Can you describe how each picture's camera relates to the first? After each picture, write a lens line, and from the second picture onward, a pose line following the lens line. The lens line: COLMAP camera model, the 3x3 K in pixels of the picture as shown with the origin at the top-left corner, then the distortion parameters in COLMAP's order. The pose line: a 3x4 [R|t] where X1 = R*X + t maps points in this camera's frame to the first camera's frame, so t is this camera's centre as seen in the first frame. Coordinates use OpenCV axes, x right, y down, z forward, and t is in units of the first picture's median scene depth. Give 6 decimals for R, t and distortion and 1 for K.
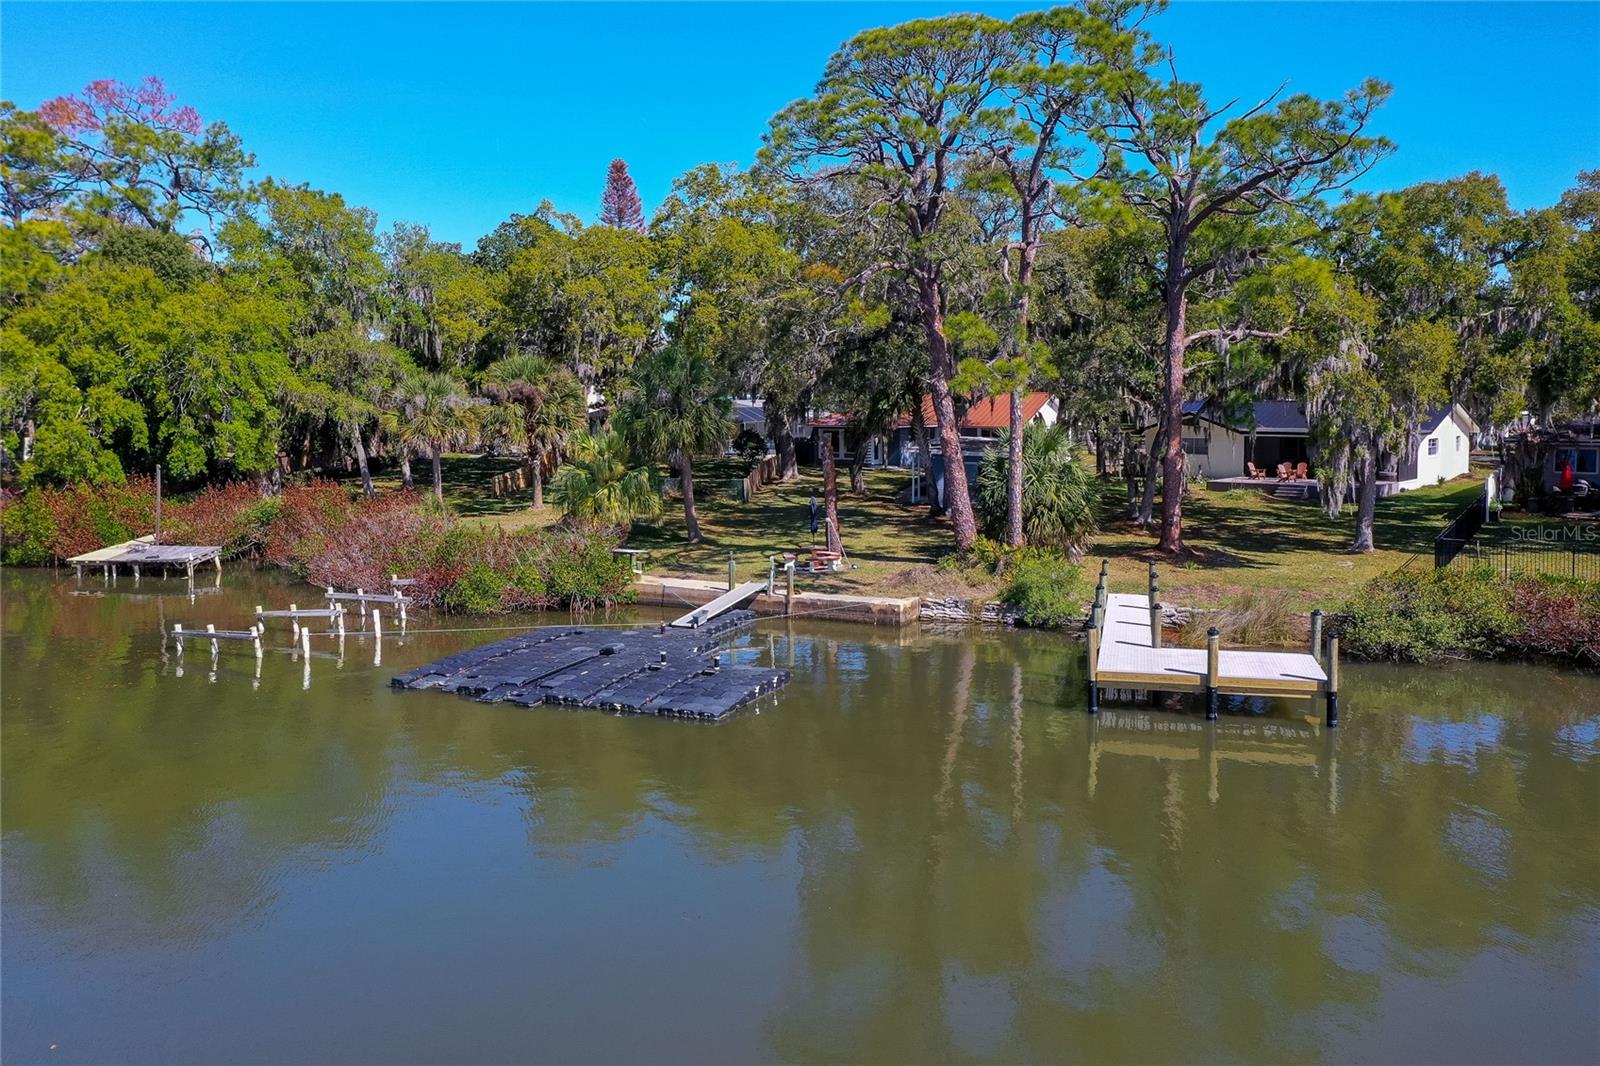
lens RADIAL K [[1240.2, 0, 818.8], [0, 1240.2, 534.5], [0, 0, 1]] dist [0.030036, 0.004336]
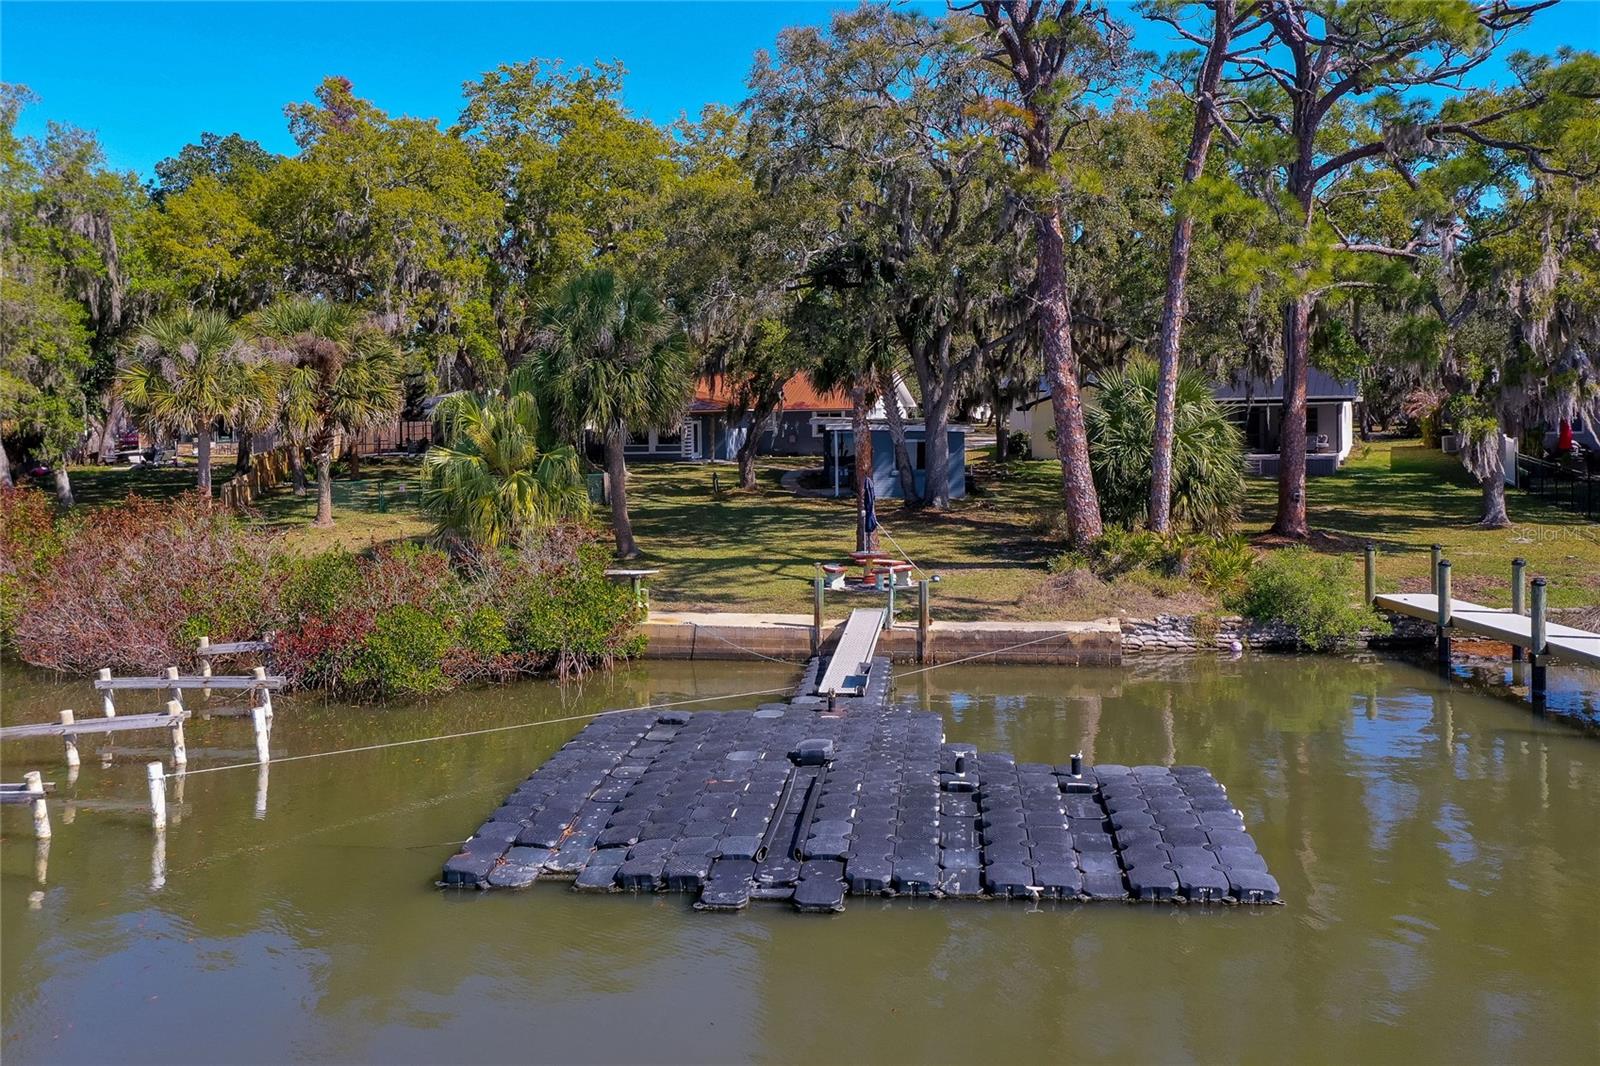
lens RADIAL K [[1348.6, 0, 868.9], [0, 1348.6, 470.5], [0, 0, 1]] dist [0.029736, 0.008651]
pose [[0.962407, -0.033679, 0.269514, -0.217989], [0.048890, 0.997556, -0.049924, 0.002043], [-0.267173, 0.061224, 0.961702, 0.320554]]
